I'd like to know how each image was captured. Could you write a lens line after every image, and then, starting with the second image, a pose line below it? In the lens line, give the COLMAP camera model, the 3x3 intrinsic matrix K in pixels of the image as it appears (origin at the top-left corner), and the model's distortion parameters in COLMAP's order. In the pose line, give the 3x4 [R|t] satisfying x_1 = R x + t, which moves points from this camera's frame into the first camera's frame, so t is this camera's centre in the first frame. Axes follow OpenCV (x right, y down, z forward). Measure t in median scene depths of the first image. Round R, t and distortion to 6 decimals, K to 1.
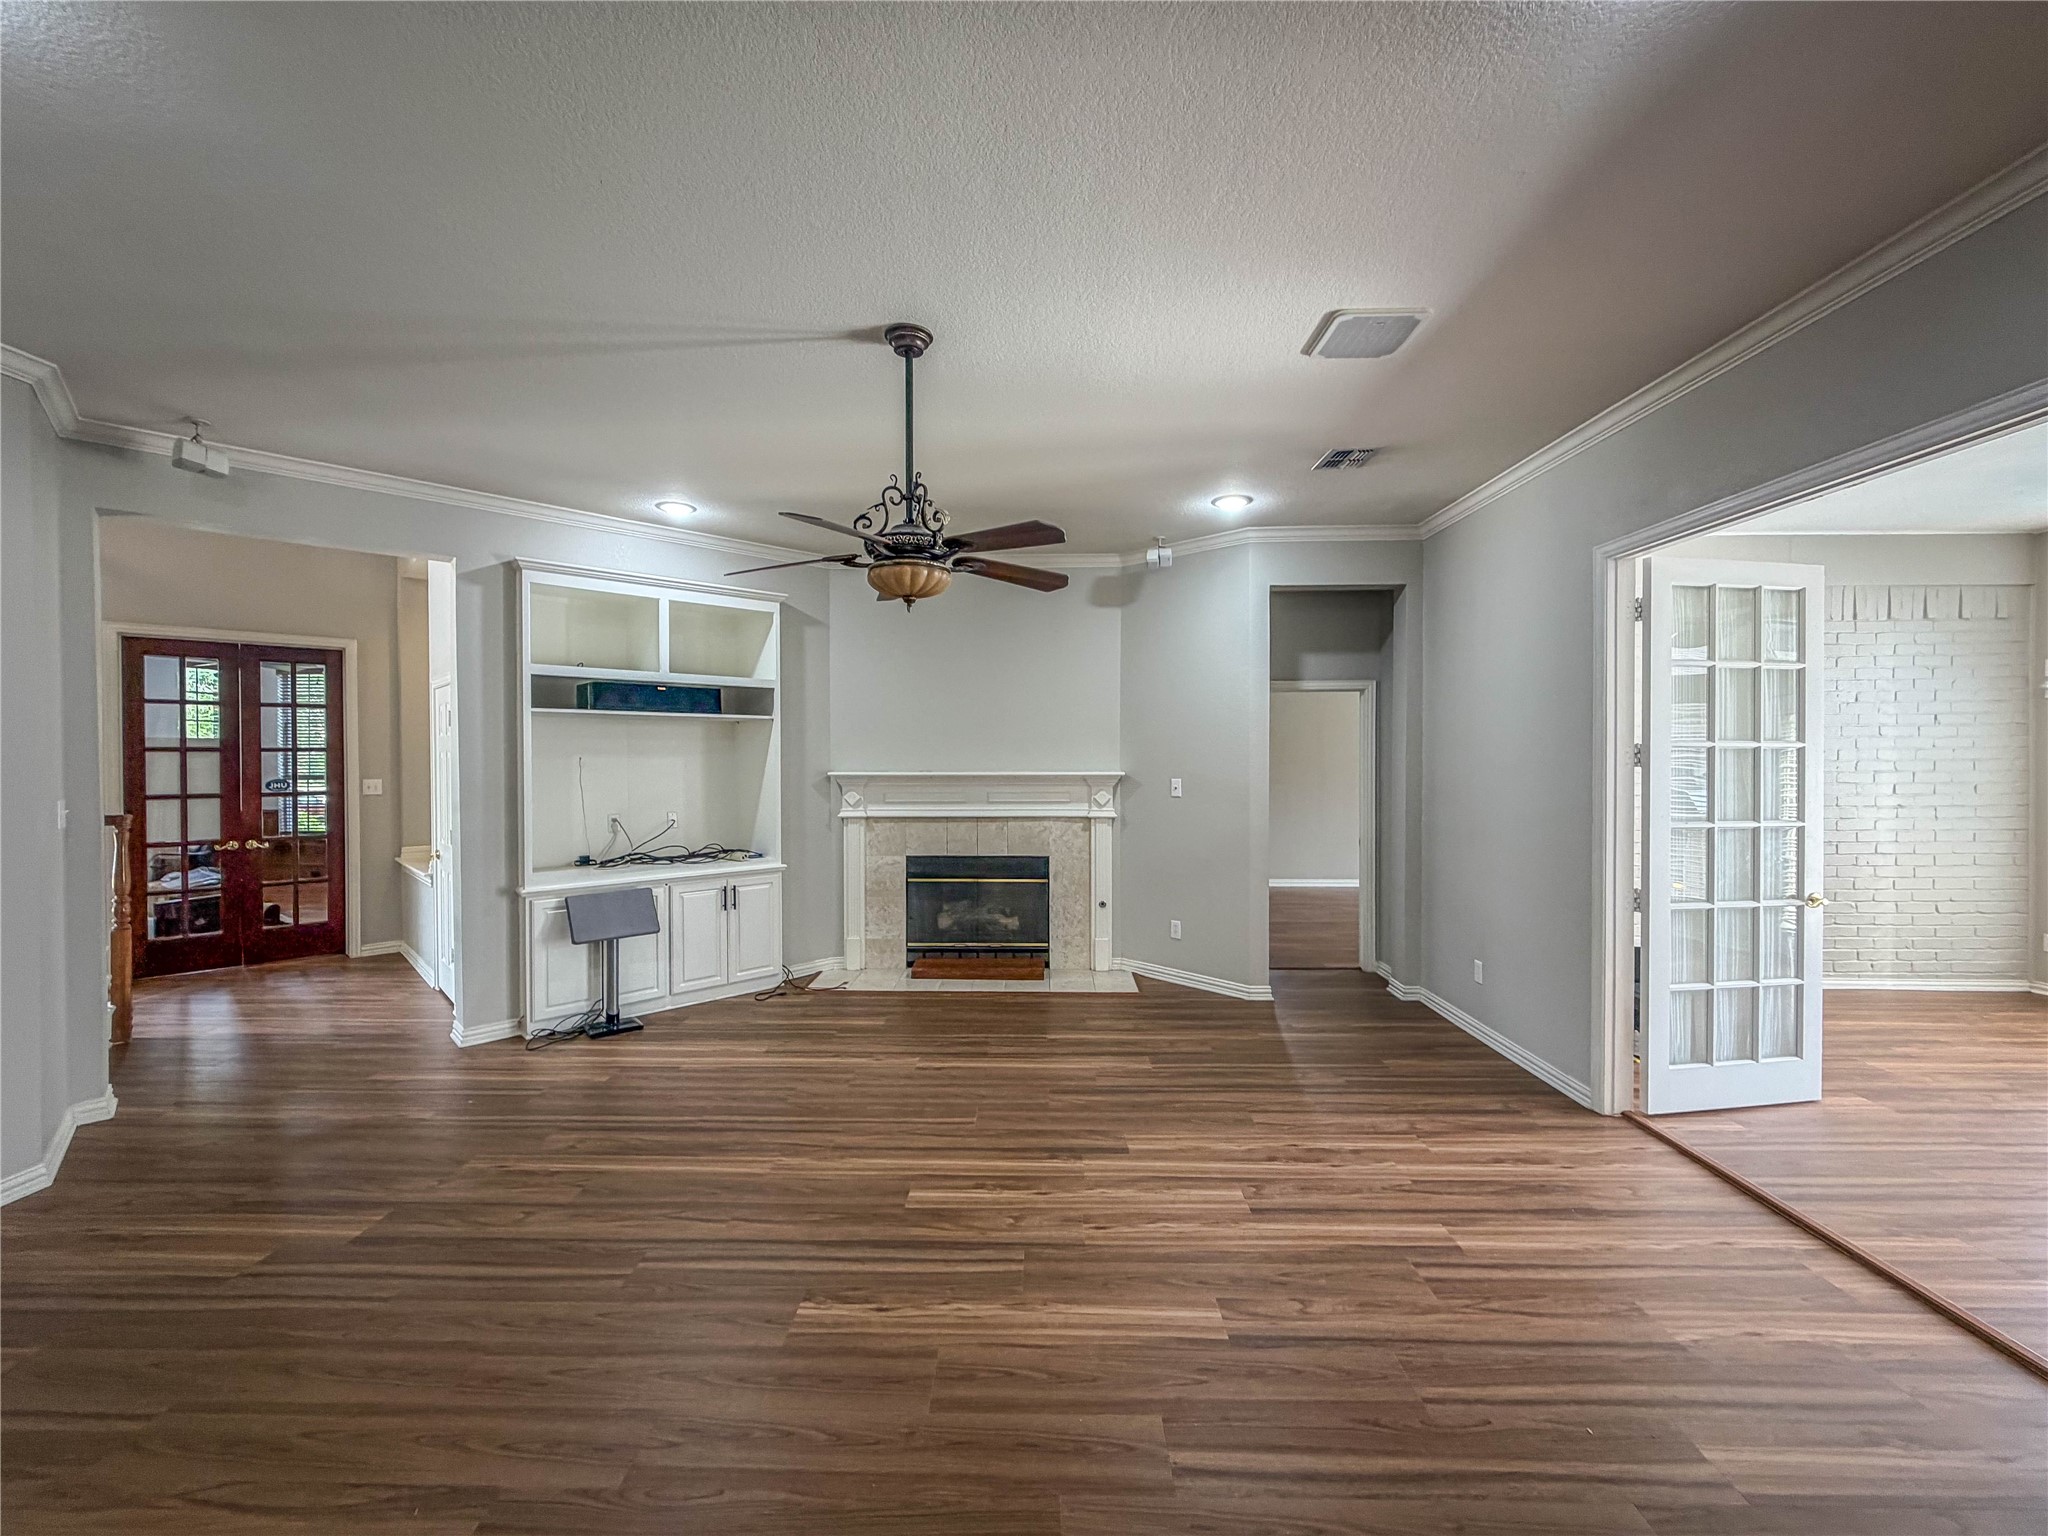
lens RADIAL K [[820.5, 0, 1032.3], [0, 820.5, 763.9], [0, 0, 1]] dist [-0.000350, -0.000384]
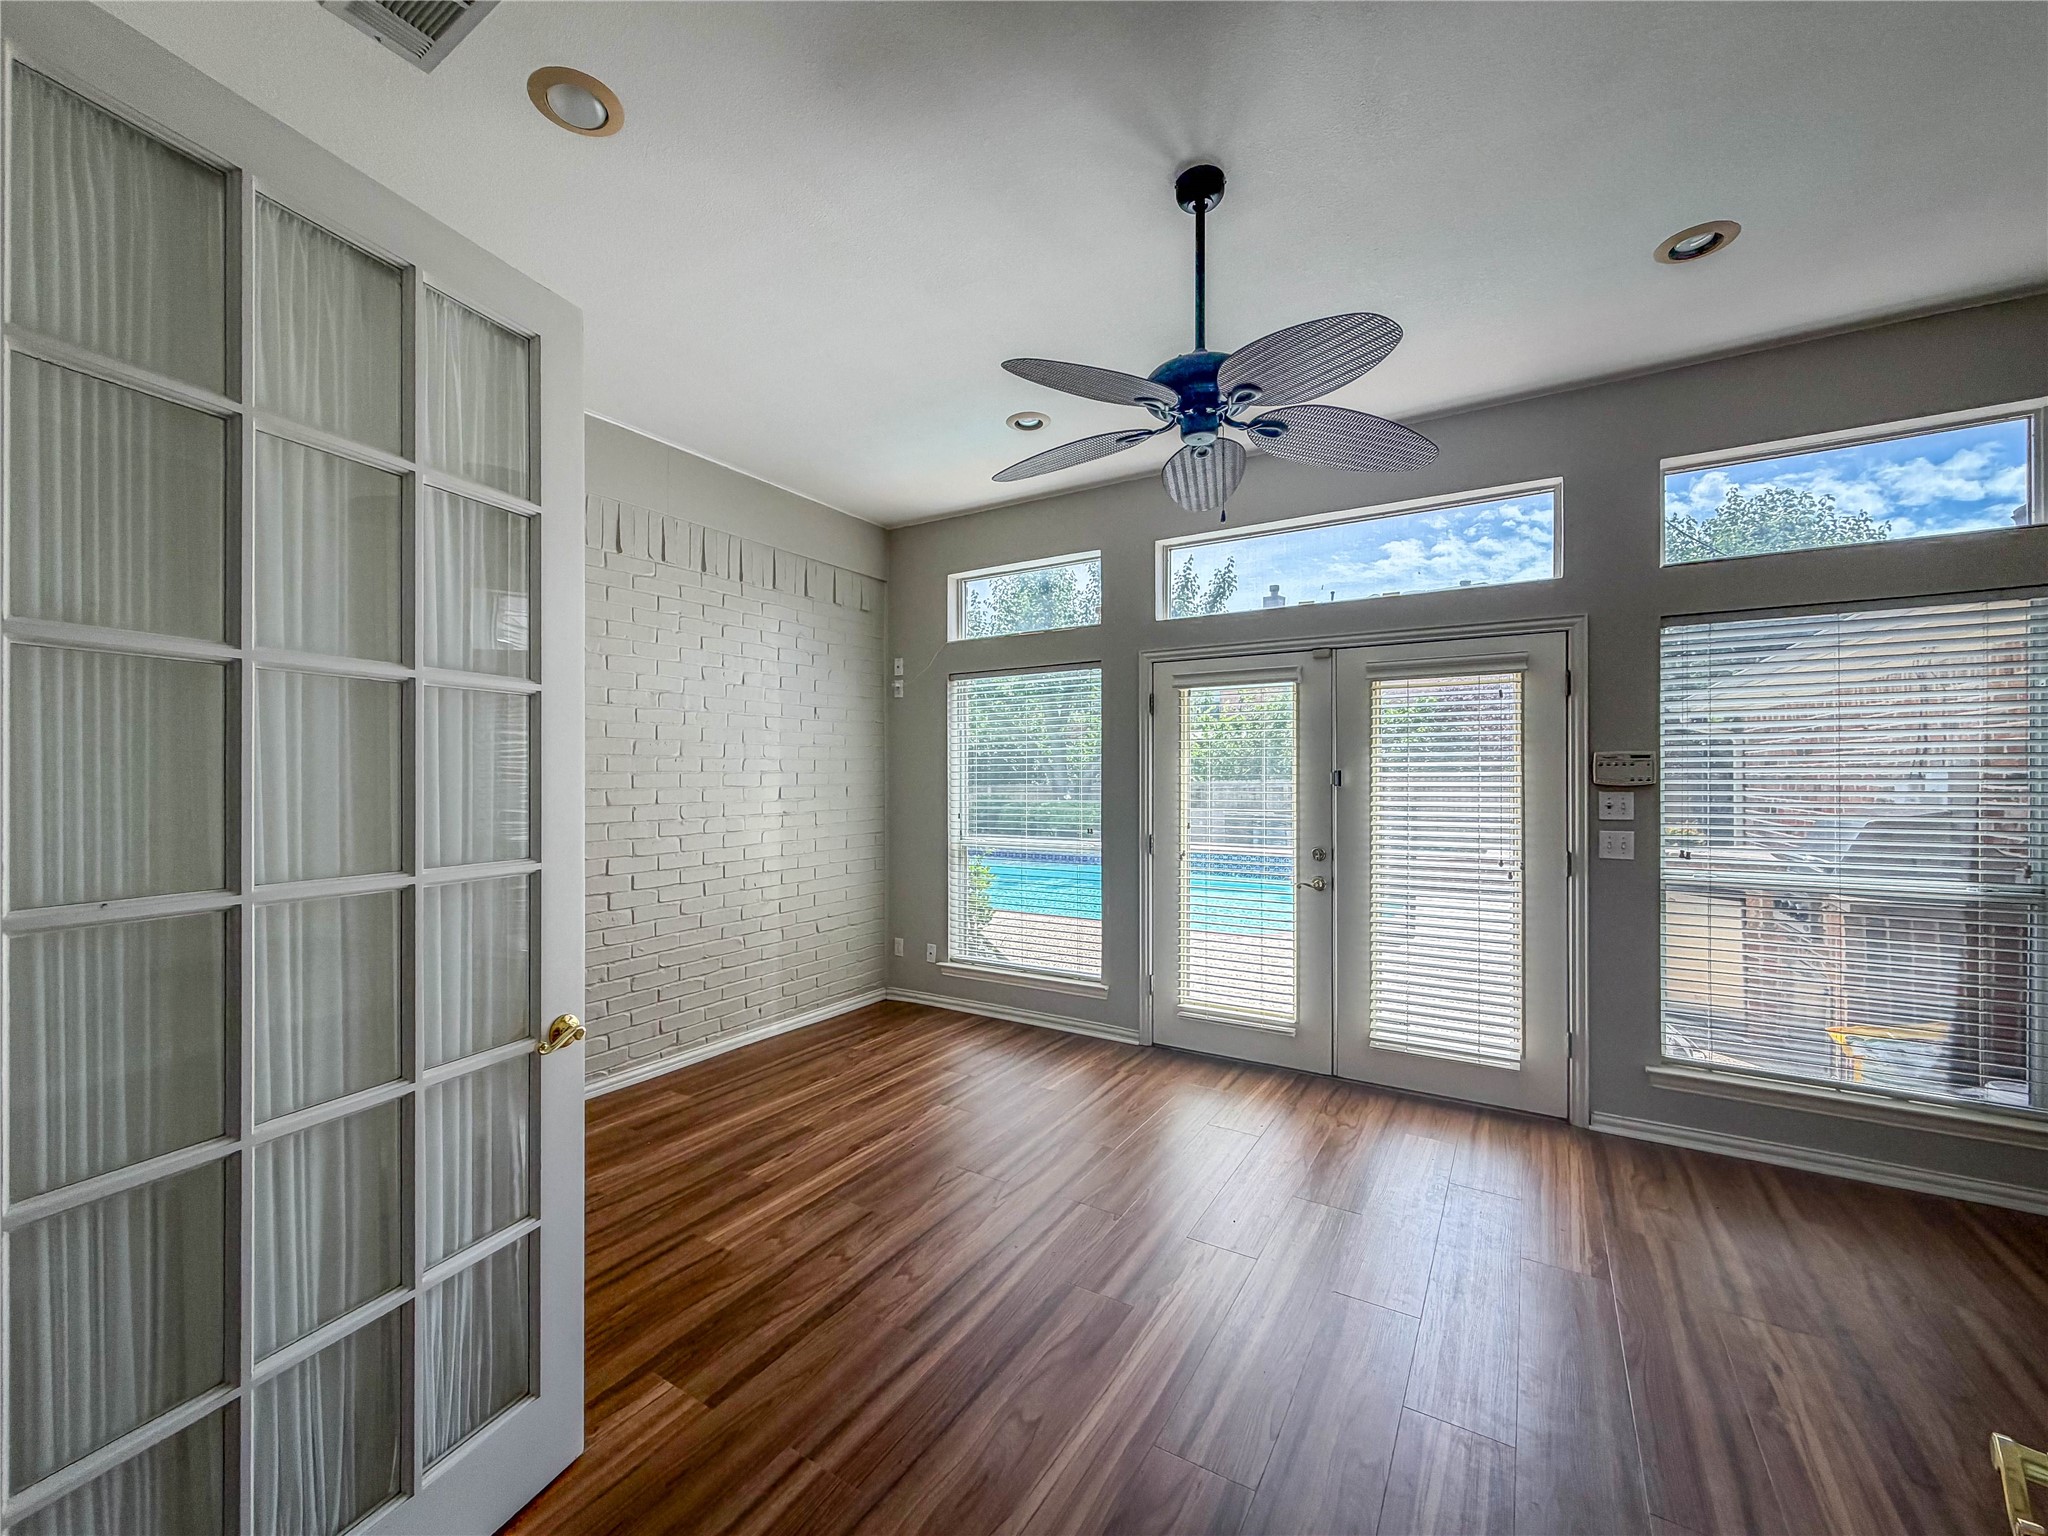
lens RADIAL K [[820.5, 0, 1024.1], [0, 820.5, 775.7], [0, 0, 1]] dist [-0.000350, -0.000384]
pose [[0.504575, 0.001914, 0.863366, 0.456295], [0.005939, 0.999966, -0.005688, 0.019347], [-0.863347, 0.007998, 0.504547, 0.363611]]
